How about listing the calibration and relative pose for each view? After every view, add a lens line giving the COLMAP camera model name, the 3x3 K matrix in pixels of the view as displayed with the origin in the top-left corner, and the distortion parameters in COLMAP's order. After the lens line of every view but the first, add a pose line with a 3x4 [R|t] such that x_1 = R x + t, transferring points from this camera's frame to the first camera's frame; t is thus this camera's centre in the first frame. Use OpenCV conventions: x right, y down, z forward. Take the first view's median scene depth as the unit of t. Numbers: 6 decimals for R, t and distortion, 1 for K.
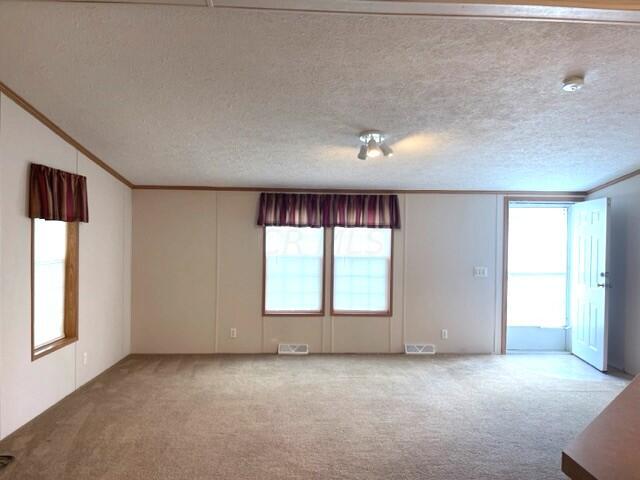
lens RADIAL K [[480.8, 0, 322.7], [0, 480.8, 244.3], [0, 0, 1]] dist [0.064100, -0.082680]
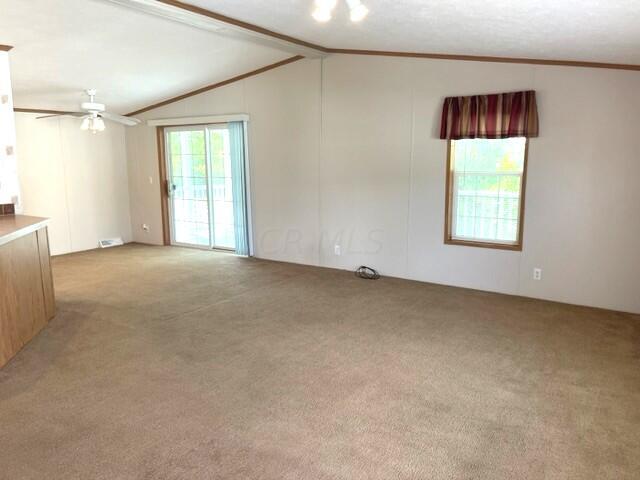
lens RADIAL K [[480.8, 0, 322.5], [0, 480.8, 238.5], [0, 0, 1]] dist [0.064100, -0.082680]
pose [[-0.581954, 0.126262, -0.803360, 0.523246], [-0.013152, 0.986283, 0.164539, 0.001276], [0.813115, 0.106320, -0.572311, 1.096490]]
